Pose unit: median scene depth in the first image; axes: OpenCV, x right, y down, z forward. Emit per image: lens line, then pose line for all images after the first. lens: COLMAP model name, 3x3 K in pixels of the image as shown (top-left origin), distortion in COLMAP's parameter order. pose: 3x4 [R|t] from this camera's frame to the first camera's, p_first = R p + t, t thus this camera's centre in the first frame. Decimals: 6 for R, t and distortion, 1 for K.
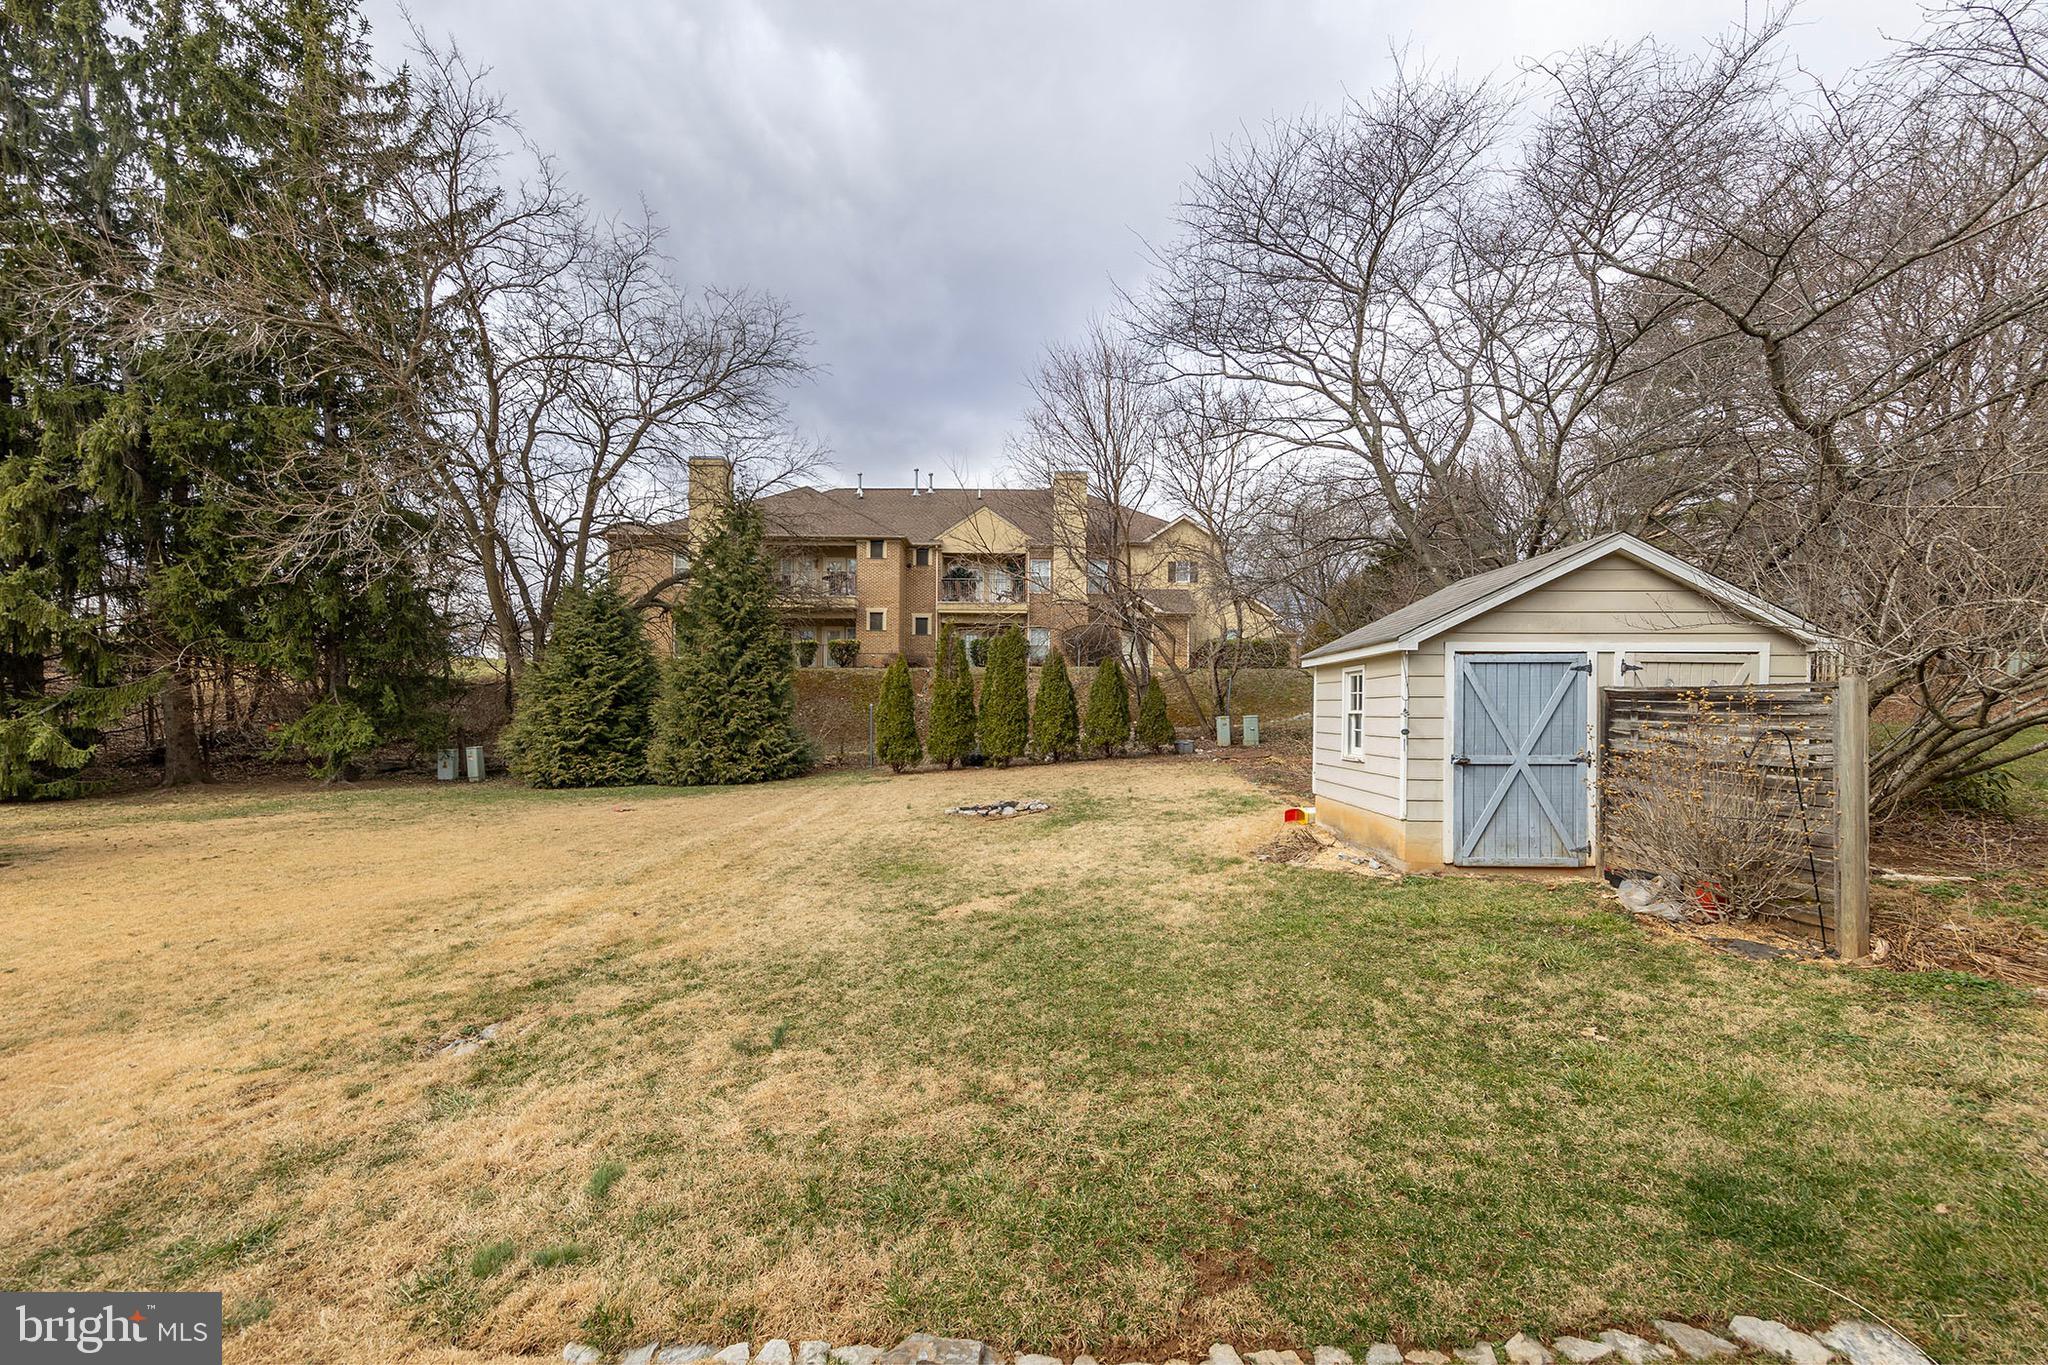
lens RADIAL K [[747.4, 0, 1057.8], [0, 747.4, 722.2], [0, 0, 1]] dist [0.006001, -0.000226]
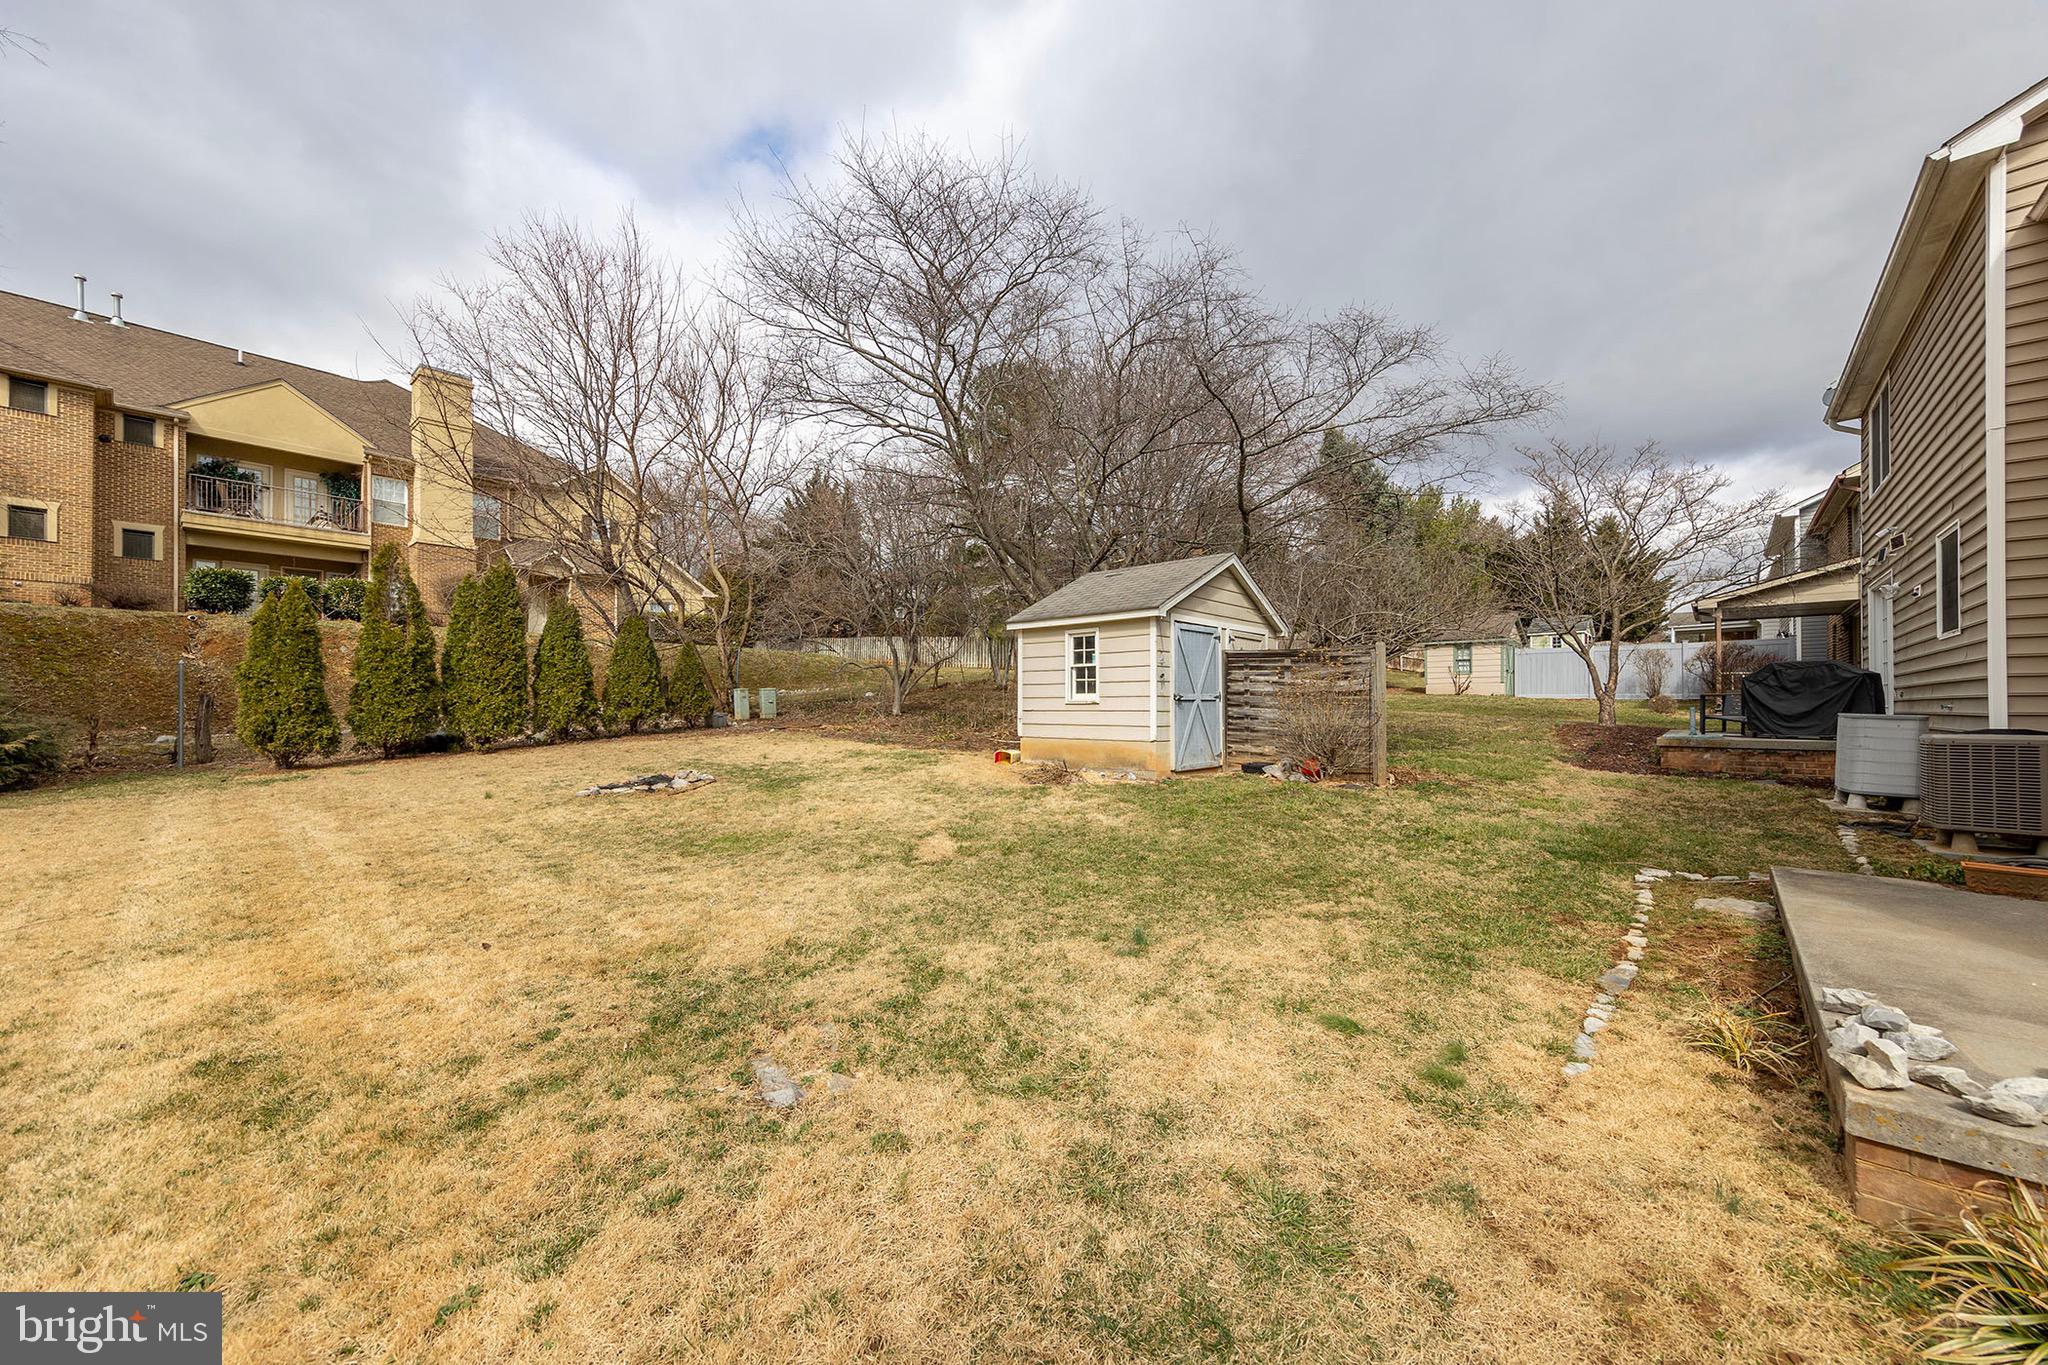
lens RADIAL K [[747.4, 0, 1012.5], [0, 747.4, 714.4], [0, 0, 1]] dist [0.006001, -0.000226]
pose [[0.668730, -0.011957, 0.743409, -0.648197], [0.013331, 0.999903, 0.004090, 0.065150], [-0.743385, 0.007175, 0.668825, 0.248349]]
